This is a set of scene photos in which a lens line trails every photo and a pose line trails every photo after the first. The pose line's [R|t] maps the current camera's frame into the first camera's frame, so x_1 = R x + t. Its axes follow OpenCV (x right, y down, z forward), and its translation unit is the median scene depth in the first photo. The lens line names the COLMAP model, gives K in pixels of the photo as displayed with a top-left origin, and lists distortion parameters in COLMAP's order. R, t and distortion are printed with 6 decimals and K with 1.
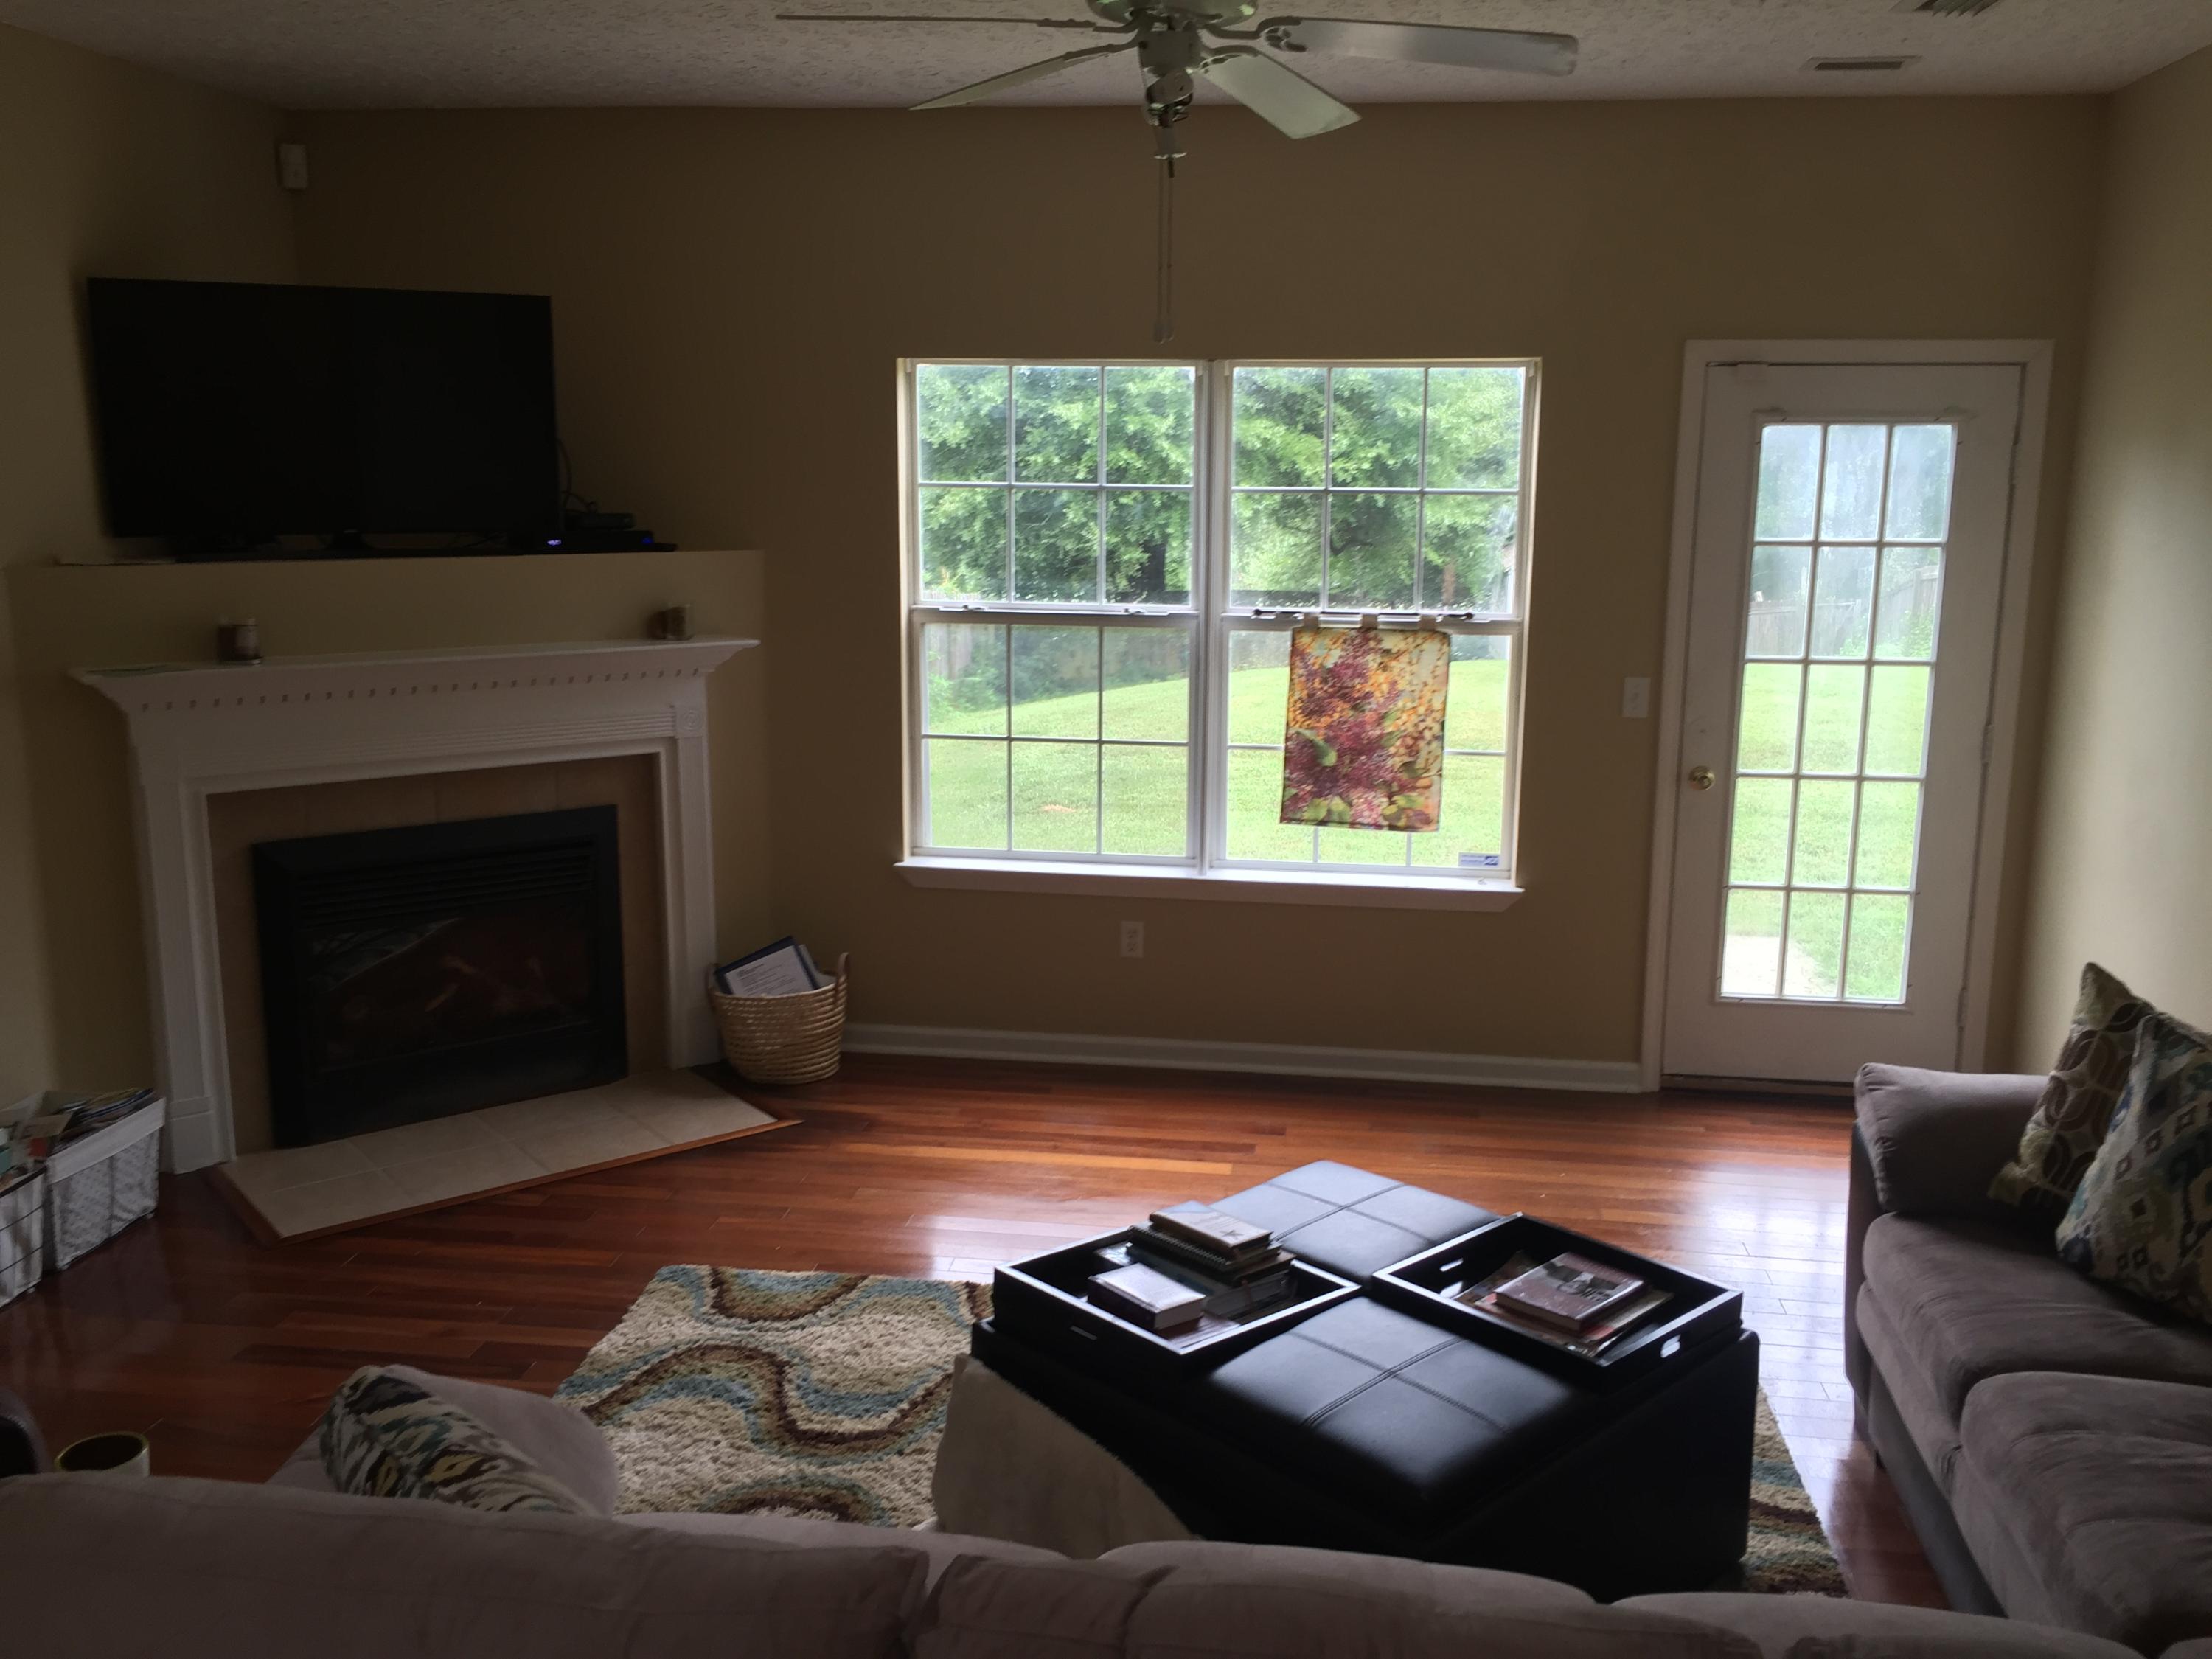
lens RADIAL K [[1869.0, 0, 1106.0], [0, 1869.0, 829.5], [0, 0, 1]] dist [0.005867, 0.004853]
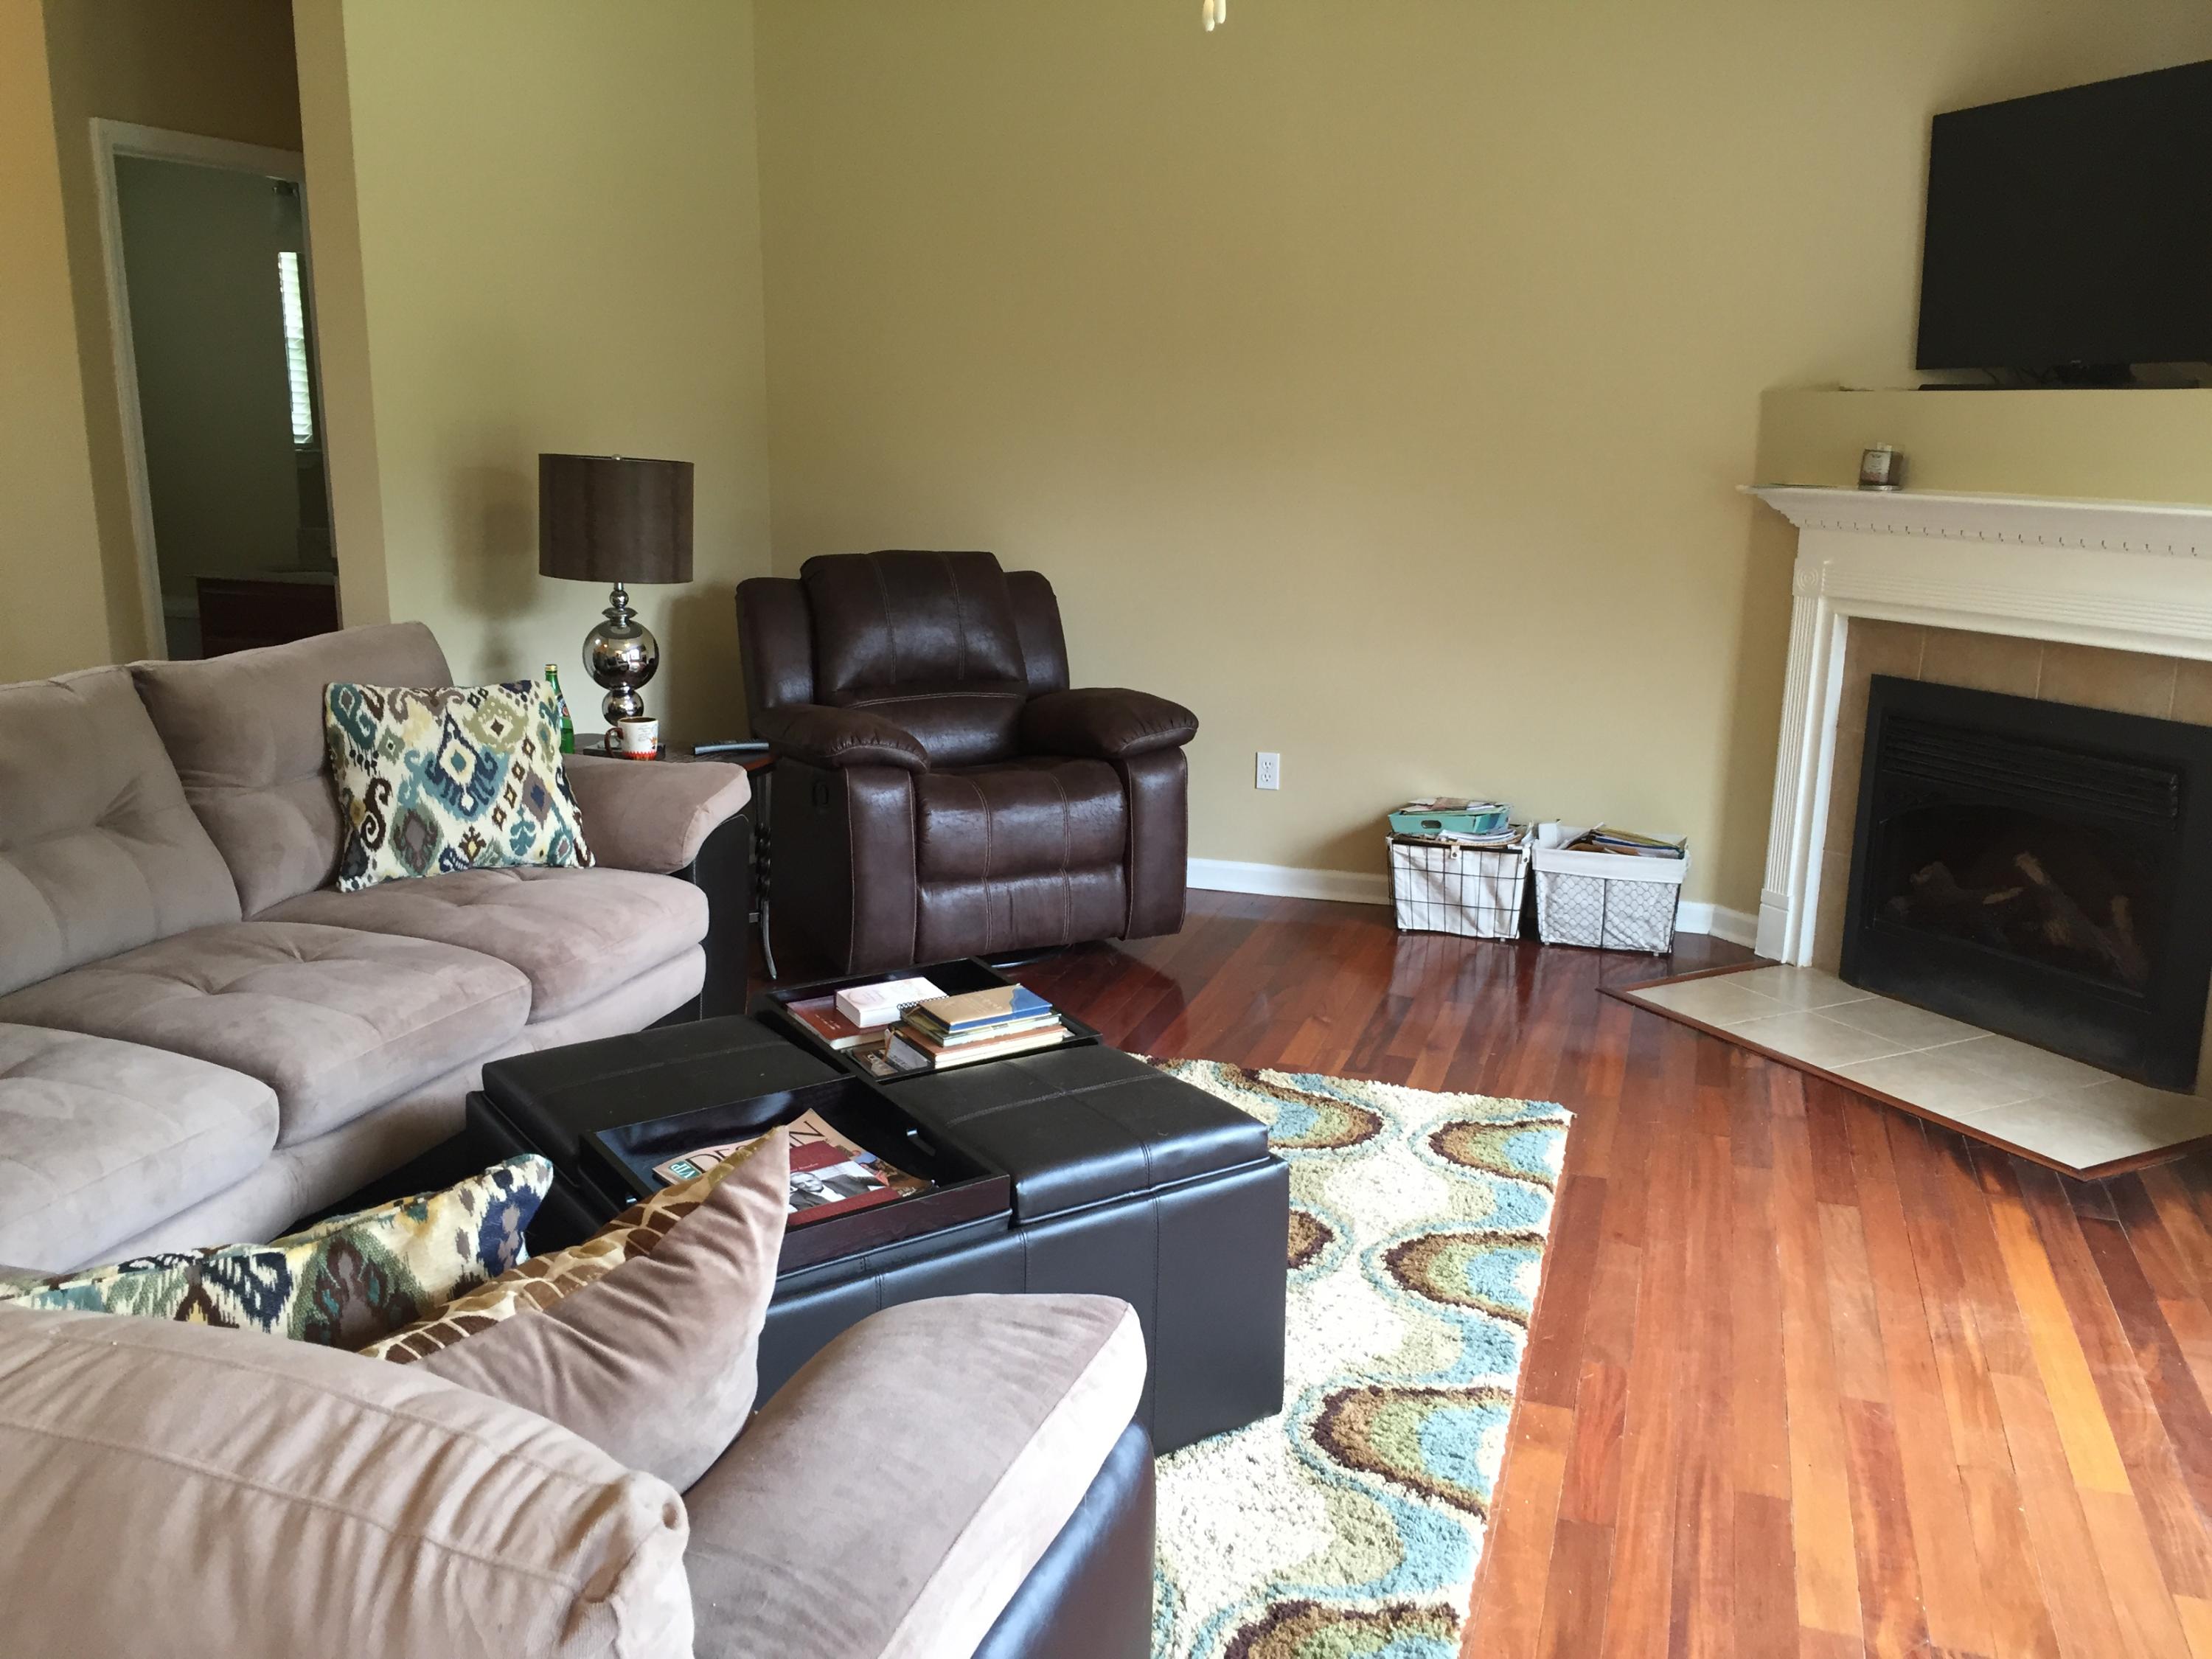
lens RADIAL K [[1869.0, 0, 1106.0], [0, 1869.0, 829.5], [0, 0, 1]] dist [0.005867, 0.004853]
pose [[-0.184251, 0.204785, -0.961309, 0.629109], [-0.201769, 0.949343, 0.240909, -0.074024], [0.961946, 0.238350, -0.133598, 0.792176]]
